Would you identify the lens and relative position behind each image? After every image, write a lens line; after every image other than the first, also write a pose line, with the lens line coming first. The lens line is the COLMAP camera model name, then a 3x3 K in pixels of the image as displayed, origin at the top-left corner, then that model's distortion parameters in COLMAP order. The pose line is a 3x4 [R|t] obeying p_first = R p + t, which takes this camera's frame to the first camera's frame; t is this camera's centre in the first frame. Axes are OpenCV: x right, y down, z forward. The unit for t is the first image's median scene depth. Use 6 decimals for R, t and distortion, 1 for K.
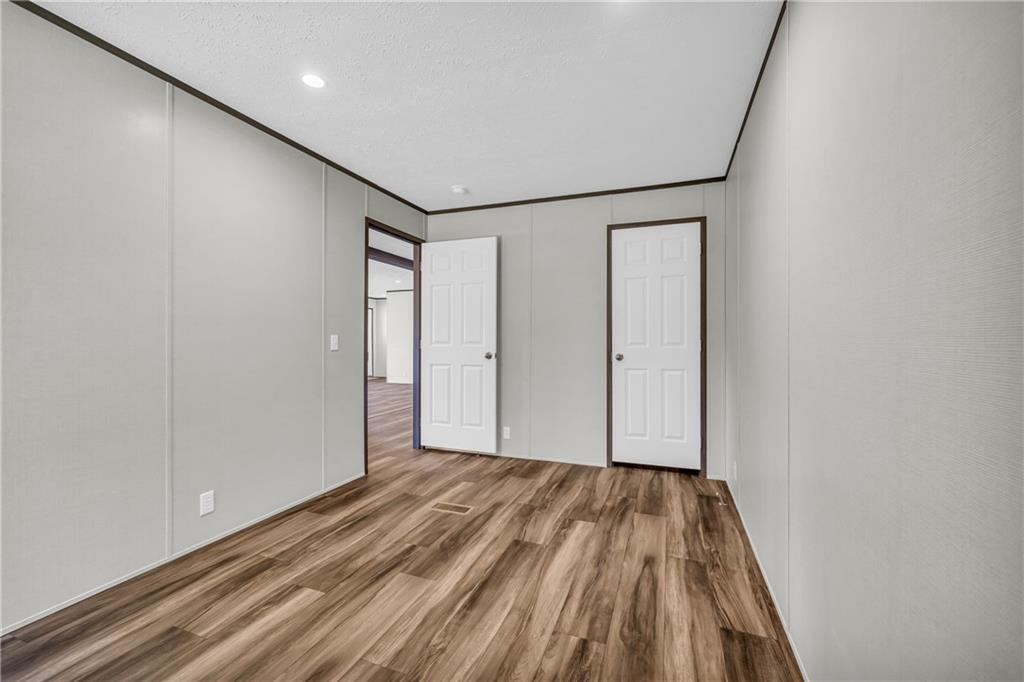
lens RADIAL K [[420.9, 0, 512.0], [0, 420.9, 341.0], [0, 0, 1]] dist [0.000787, -0.000098]
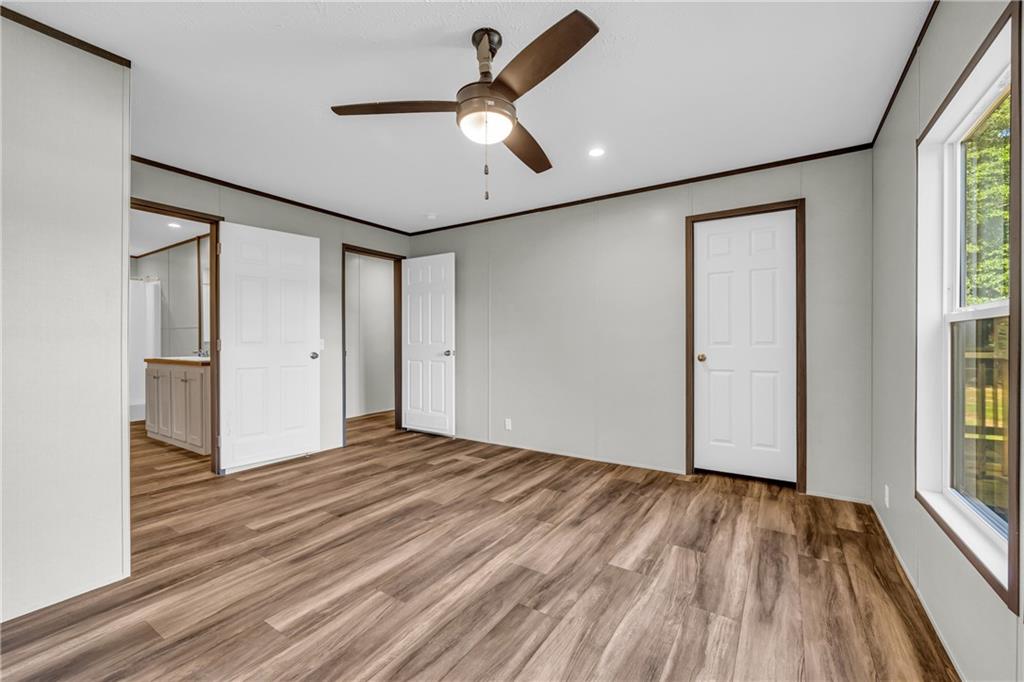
lens RADIAL K [[420.9, 0, 512.0], [0, 420.9, 341.0], [0, 0, 1]] dist [0.000787, -0.000098]
pose [[-0.977101, -0.000728, 0.212776, -0.386424], [0.000109, 0.999992, 0.003922, 0.000506], [-0.212778, 0.003856, -0.977093, 1.922179]]
